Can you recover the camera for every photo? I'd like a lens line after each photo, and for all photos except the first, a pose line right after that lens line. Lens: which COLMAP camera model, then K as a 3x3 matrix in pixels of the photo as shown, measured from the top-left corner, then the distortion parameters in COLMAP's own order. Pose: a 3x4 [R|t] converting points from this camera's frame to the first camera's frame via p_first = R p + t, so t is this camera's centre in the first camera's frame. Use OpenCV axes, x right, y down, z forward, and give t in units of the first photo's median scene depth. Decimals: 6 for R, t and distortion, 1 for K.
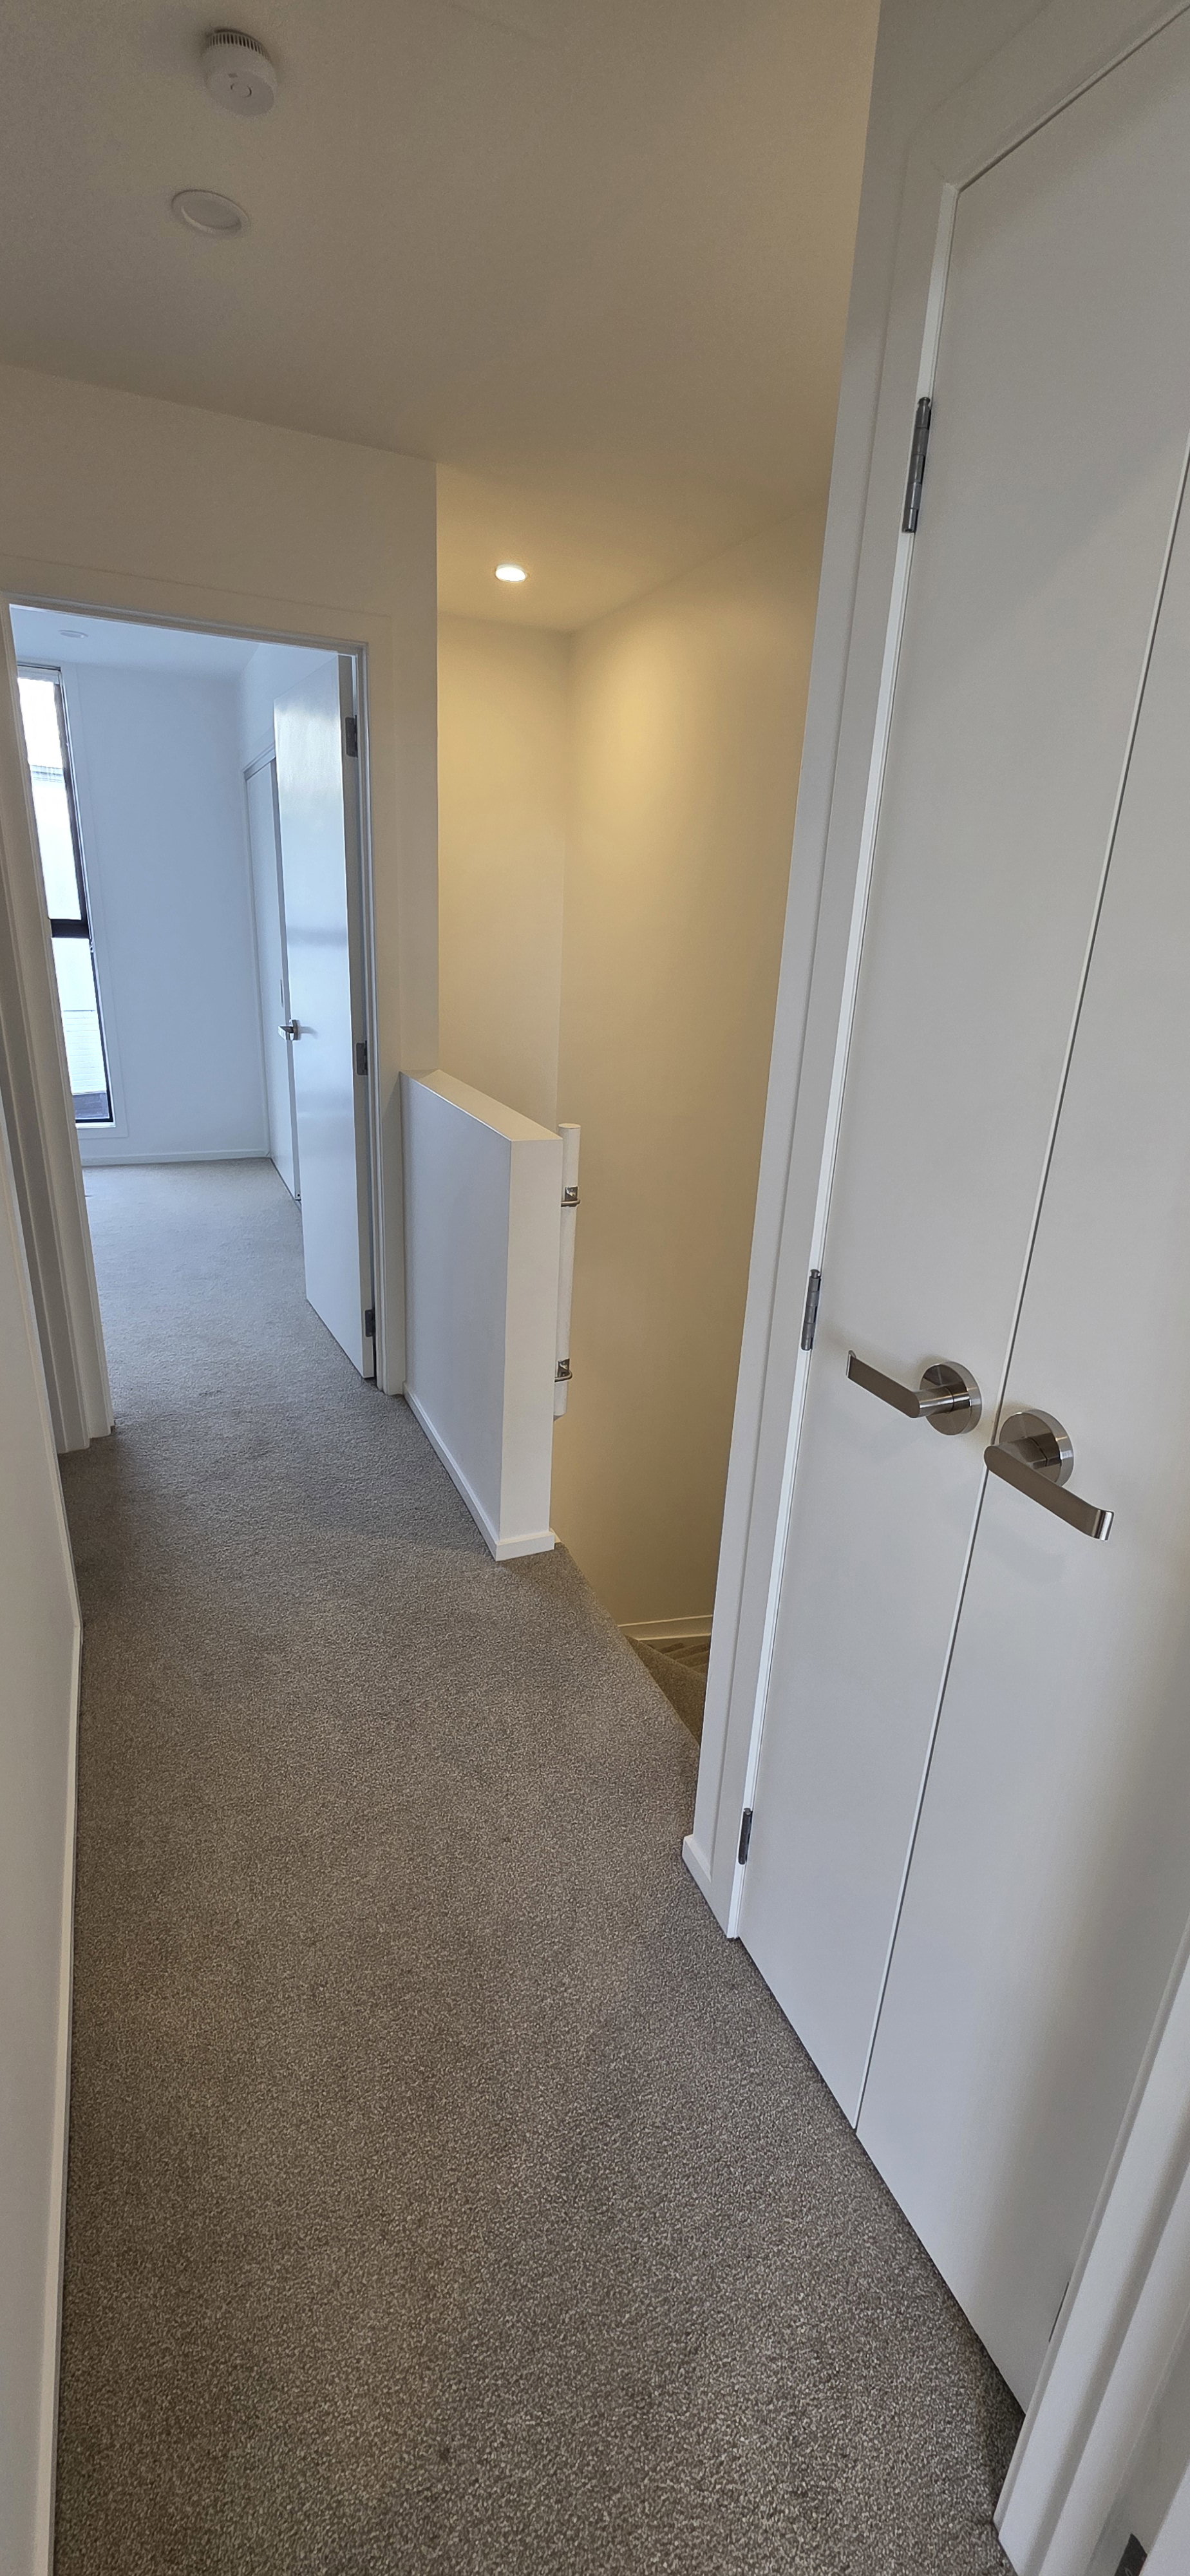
lens RADIAL K [[1040.4, 0, 595.0], [0, 1040.4, 1288.0], [0, 0, 1]] dist [0.014088, 0.000031]
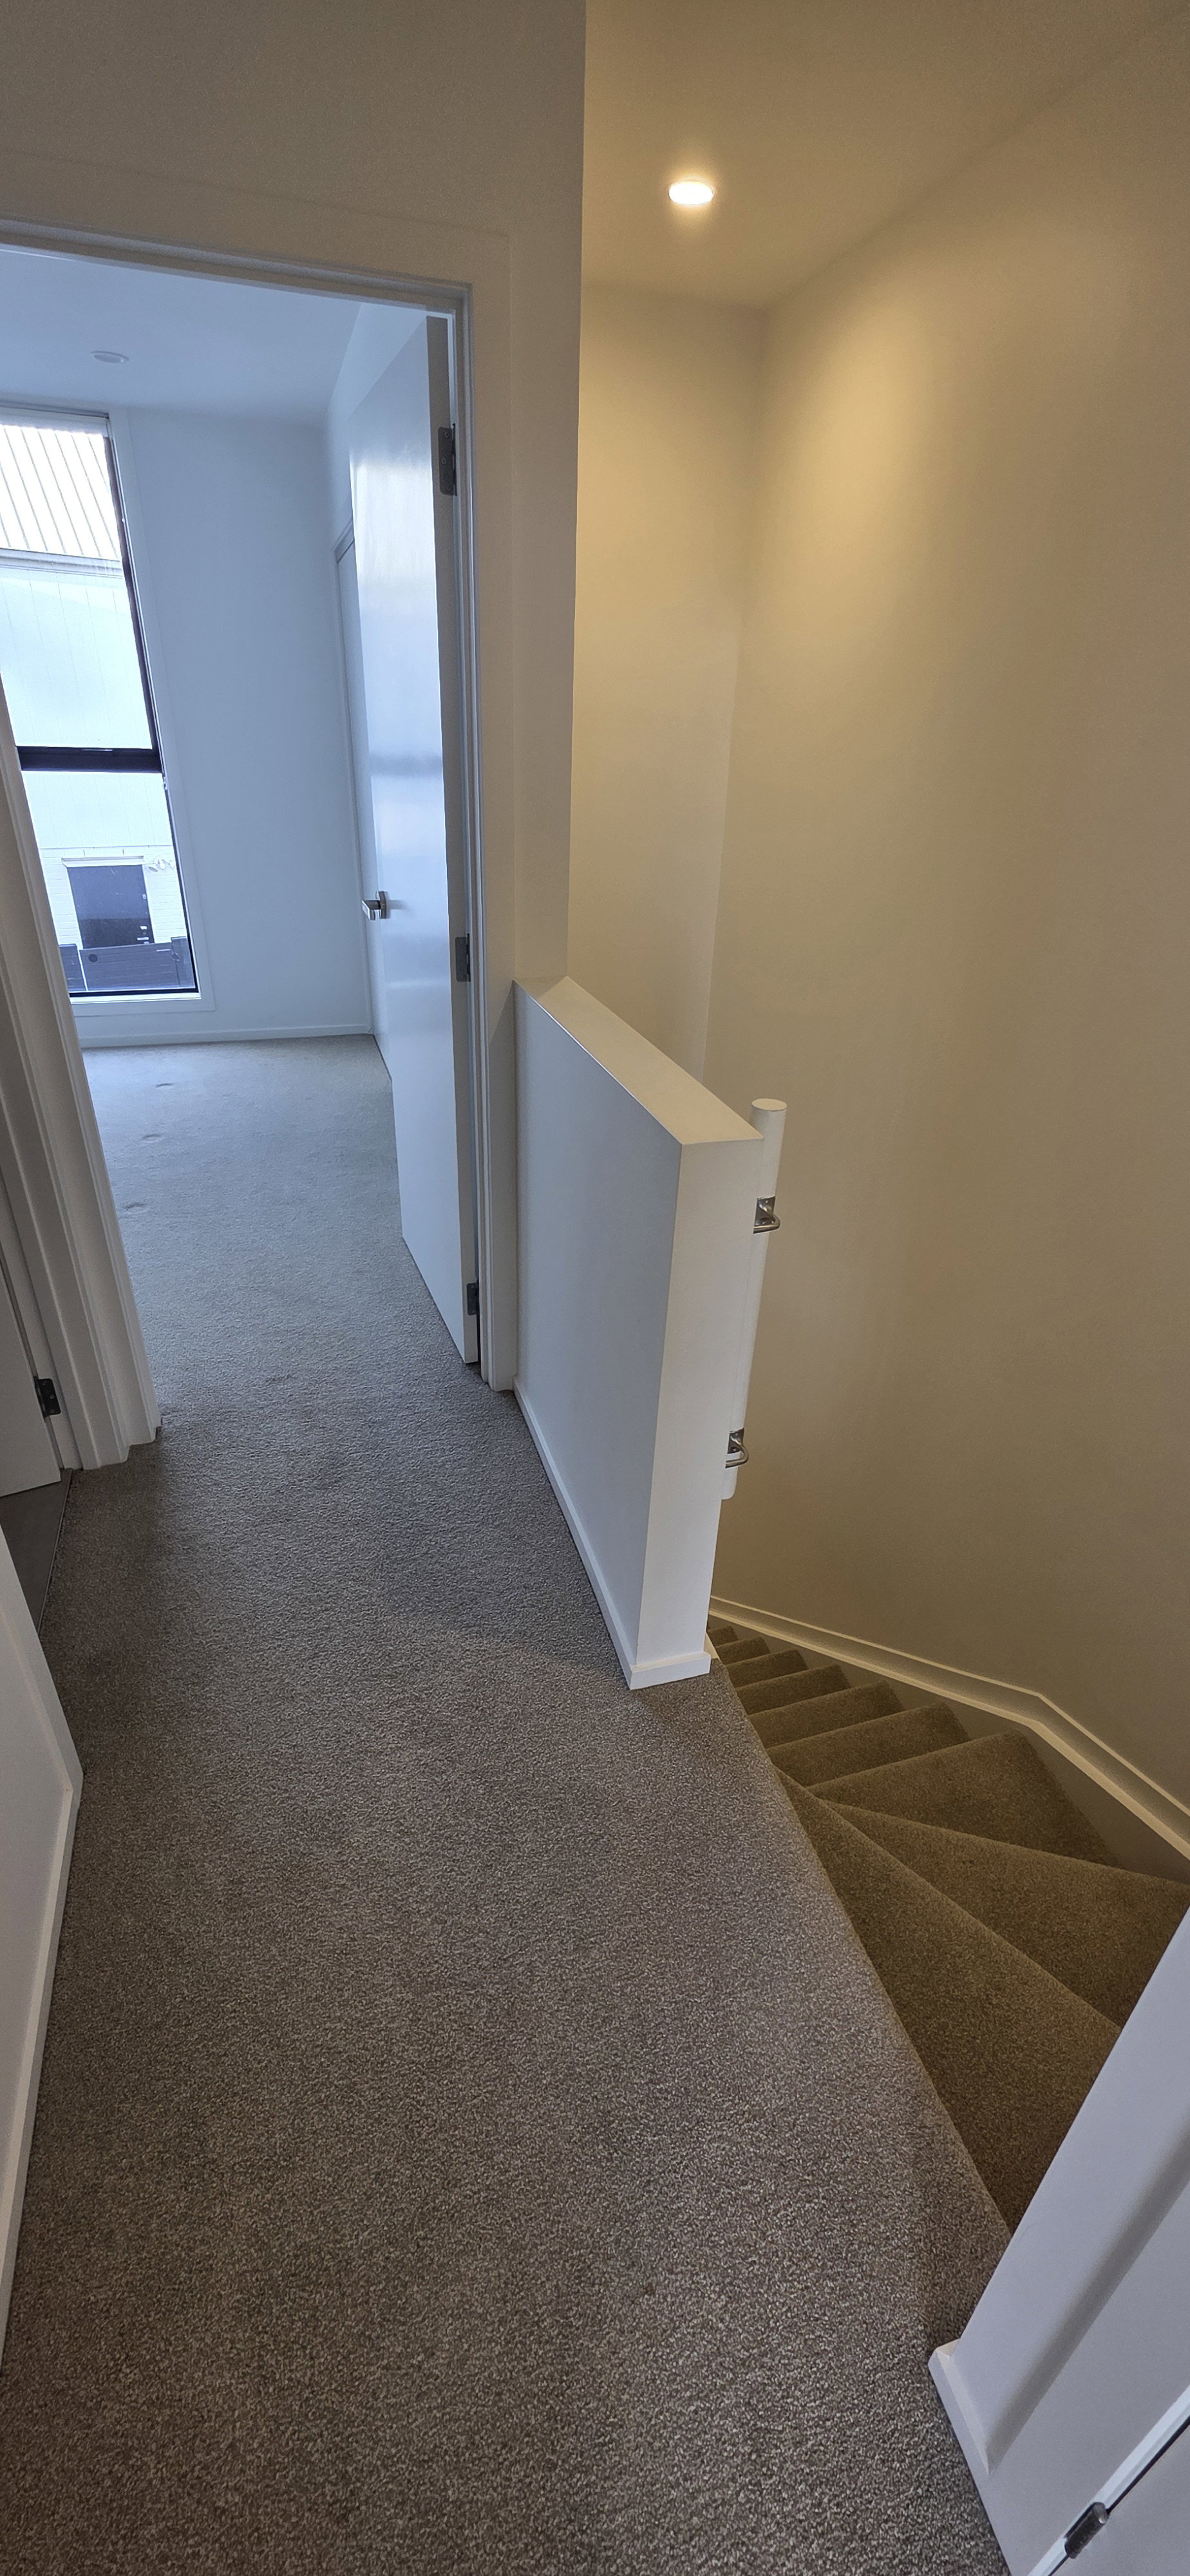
lens RADIAL K [[1030.7, 0, 603.5], [0, 1030.7, 1291.3], [0, 0, 1]] dist [0.000960, 0.003506]
pose [[0.993968, 0.043095, -0.100853, -0.046668], [-0.026941, 0.987331, 0.156373, -0.114418], [0.106314, -0.152712, 0.982536, 0.289483]]
